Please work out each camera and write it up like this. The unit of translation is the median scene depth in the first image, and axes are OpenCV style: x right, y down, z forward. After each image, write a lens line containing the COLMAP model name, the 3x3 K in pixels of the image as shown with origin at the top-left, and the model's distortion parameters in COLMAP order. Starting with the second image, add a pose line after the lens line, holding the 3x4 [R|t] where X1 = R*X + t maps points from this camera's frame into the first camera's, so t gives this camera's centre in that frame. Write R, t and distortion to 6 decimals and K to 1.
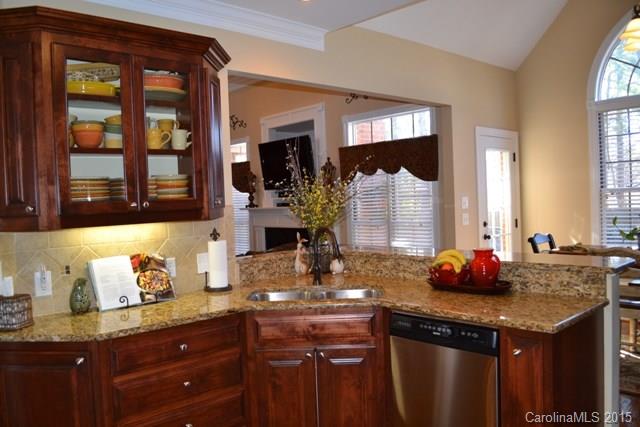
lens RADIAL K [[509.9, 0, 320.0], [0, 509.9, 213.5], [0, 0, 1]] dist [-0.082049, -0.000776]
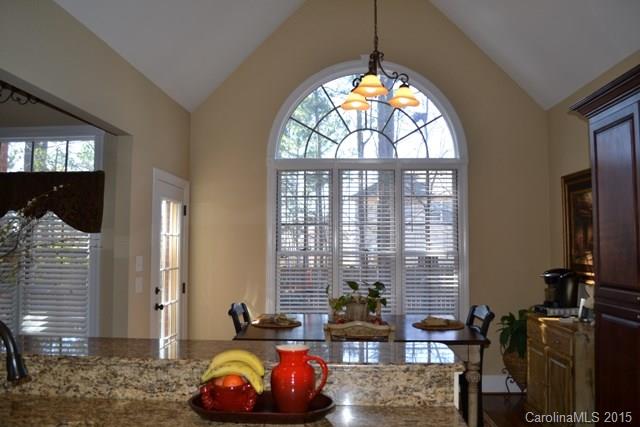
lens RADIAL K [[509.9, 0, 320.0], [0, 509.9, 213.5], [0, 0, 1]] dist [-0.082049, -0.000776]
pose [[0.713026, 0.087518, 0.695654, -0.056149], [-0.010935, 0.993447, -0.113774, -0.012925], [-0.701052, 0.073517, 0.709310, 0.261598]]
